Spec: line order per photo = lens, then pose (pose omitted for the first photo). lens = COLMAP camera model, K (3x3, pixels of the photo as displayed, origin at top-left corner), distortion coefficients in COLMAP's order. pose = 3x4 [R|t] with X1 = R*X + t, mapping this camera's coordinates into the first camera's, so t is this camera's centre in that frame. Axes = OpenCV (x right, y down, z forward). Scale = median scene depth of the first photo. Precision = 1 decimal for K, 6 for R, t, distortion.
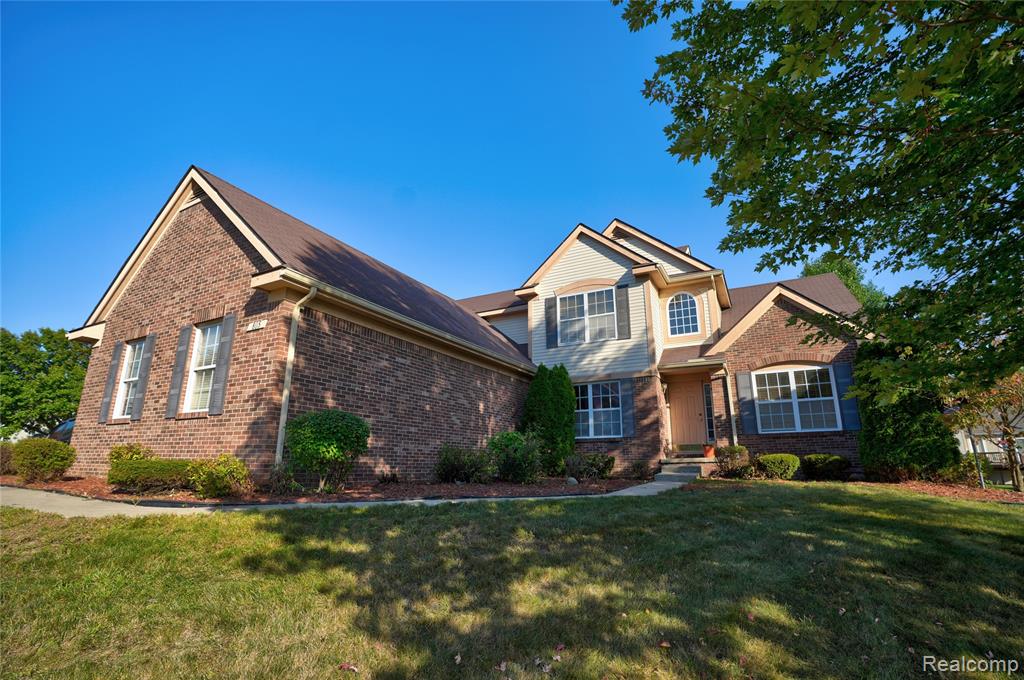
lens RADIAL K [[464.8, 0, 531.7], [0, 464.8, 346.0], [0, 0, 1]] dist [-0.026674, 0.000573]
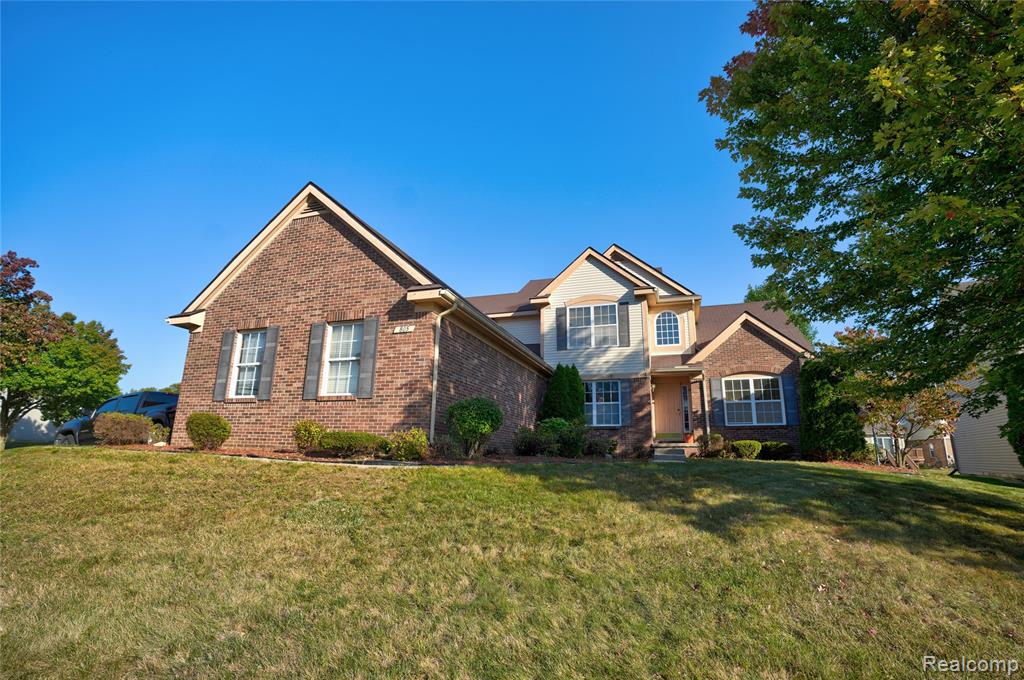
lens RADIAL K [[464.8, 0, 531.7], [0, 464.8, 346.0], [0, 0, 1]] dist [-0.026674, 0.000573]
pose [[0.984425, 0.053815, 0.167366, -0.264702], [-0.056894, 0.998287, 0.013653, -0.020640], [-0.166344, -0.022963, 0.985800, -0.184006]]
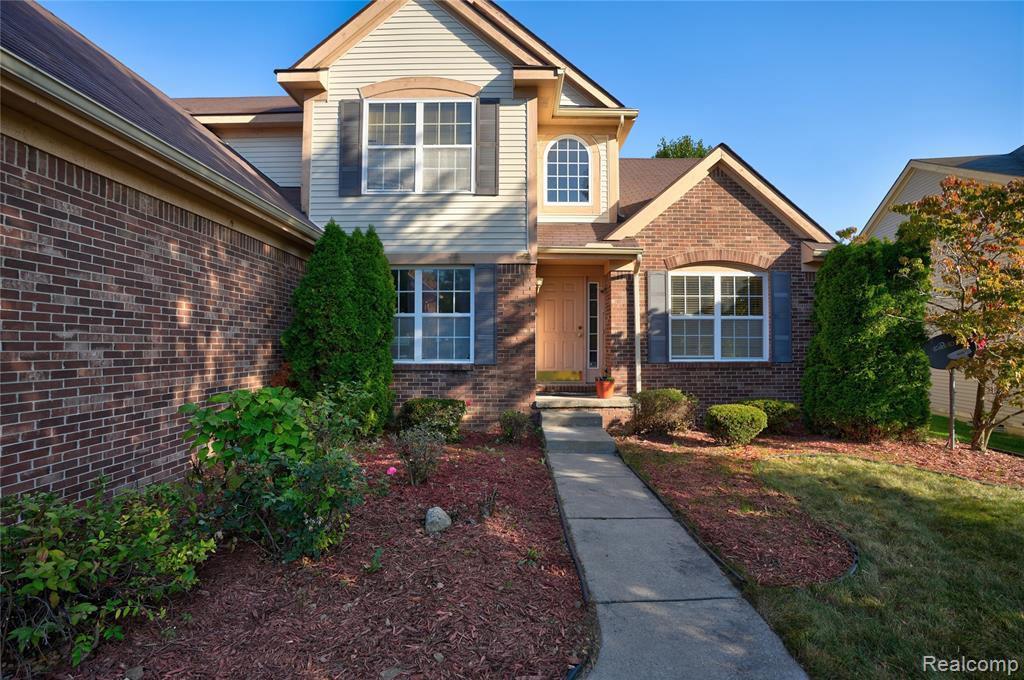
lens RADIAL K [[454.7, 0, 512.0], [0, 454.7, 340.0], [0, 0, 1]] dist [-0.087647, 0.037658]
pose [[0.894501, 0.008835, 0.446979, -0.020216], [-0.114609, 0.970925, 0.210165, 0.040390], [-0.432126, -0.239220, 0.869506, 0.490861]]
